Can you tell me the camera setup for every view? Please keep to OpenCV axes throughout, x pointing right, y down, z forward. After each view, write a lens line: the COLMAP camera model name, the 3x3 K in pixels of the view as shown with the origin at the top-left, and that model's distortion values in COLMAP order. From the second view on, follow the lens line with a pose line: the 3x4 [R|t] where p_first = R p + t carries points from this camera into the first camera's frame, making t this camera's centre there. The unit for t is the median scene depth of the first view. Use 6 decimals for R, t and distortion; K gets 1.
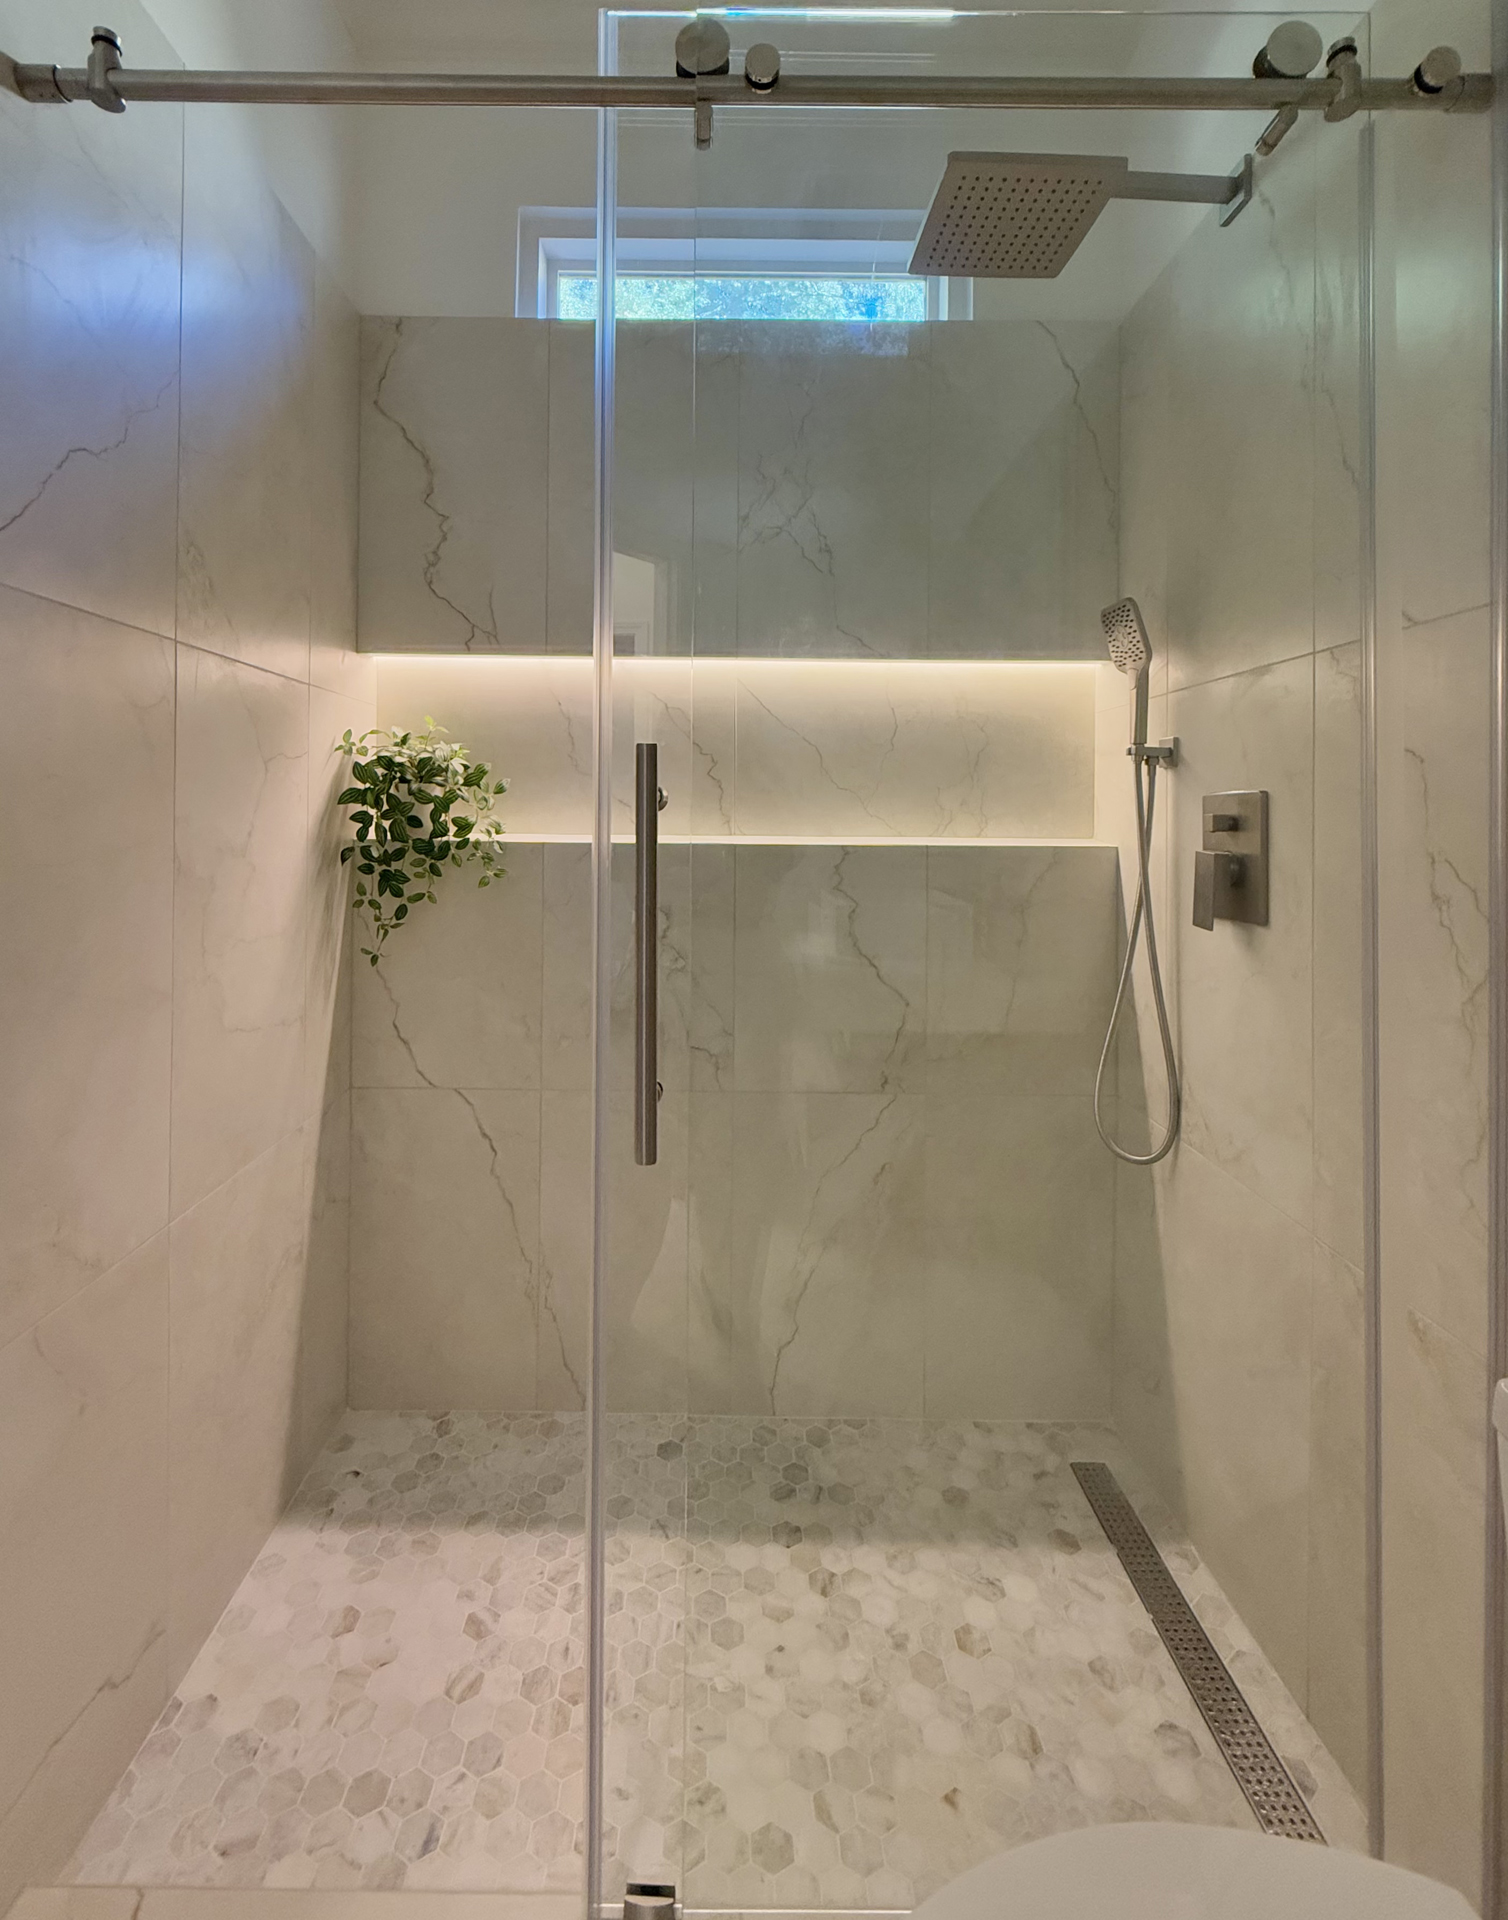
lens RADIAL K [[919.0, 0, 749.7], [0, 919.0, 795.5], [0, 0, 1]] dist [-0.001559, -0.000533]
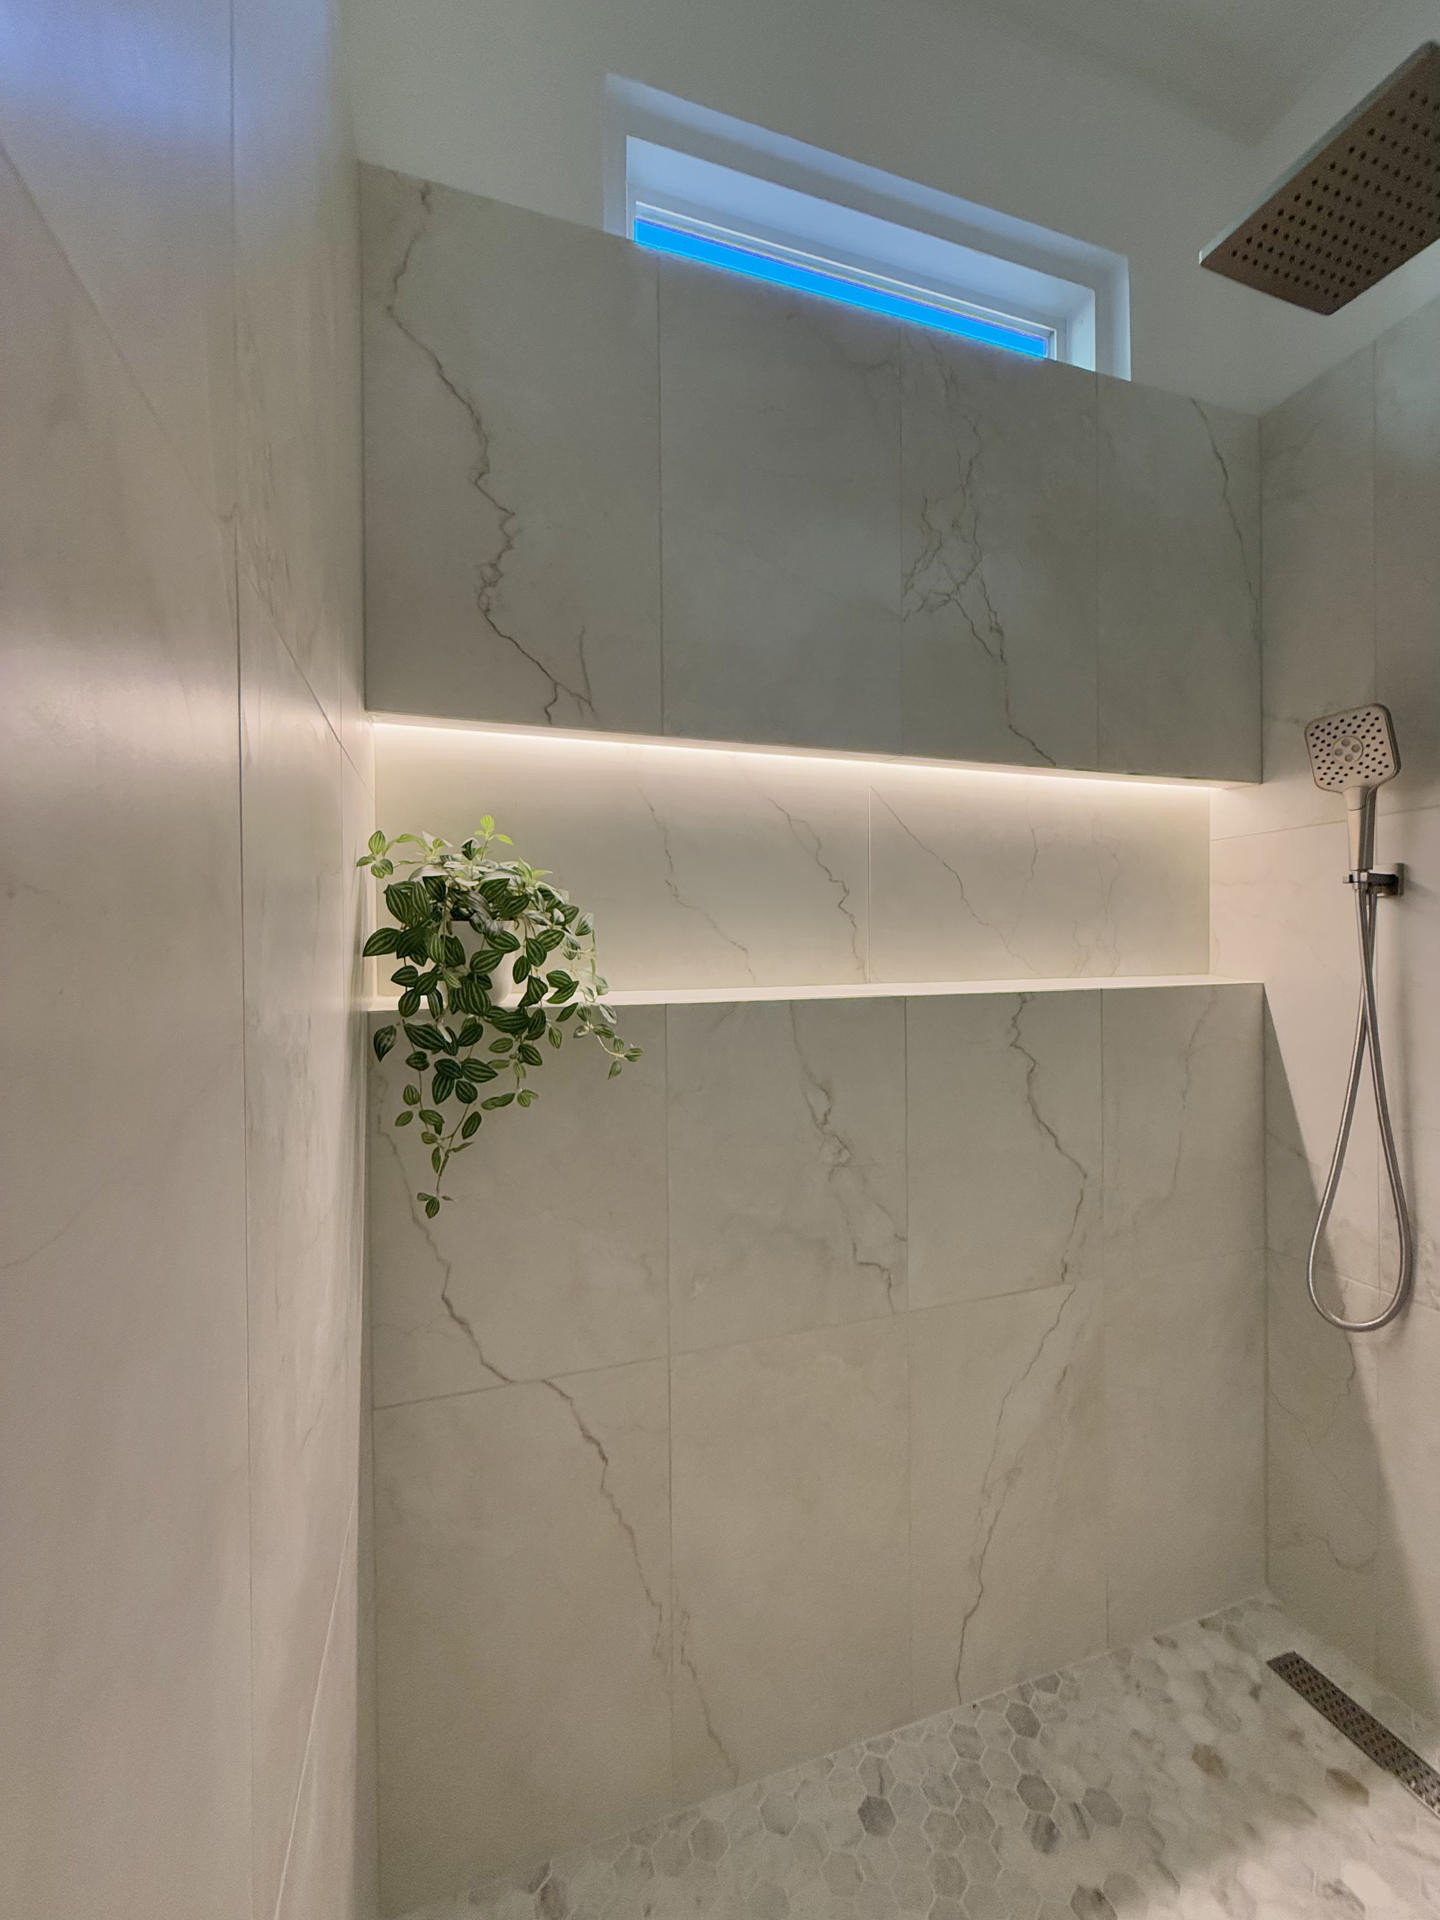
lens RADIAL K [[780.2, 0, 725.3], [0, 780.2, 943.6], [0, 0, 1]] dist [-0.000415, 0.000232]
pose [[0.945262, -0.017095, 0.325864, -0.386352], [0.012799, 0.999801, 0.015323, -0.003472], [-0.326061, -0.010314, 0.945292, 0.438657]]
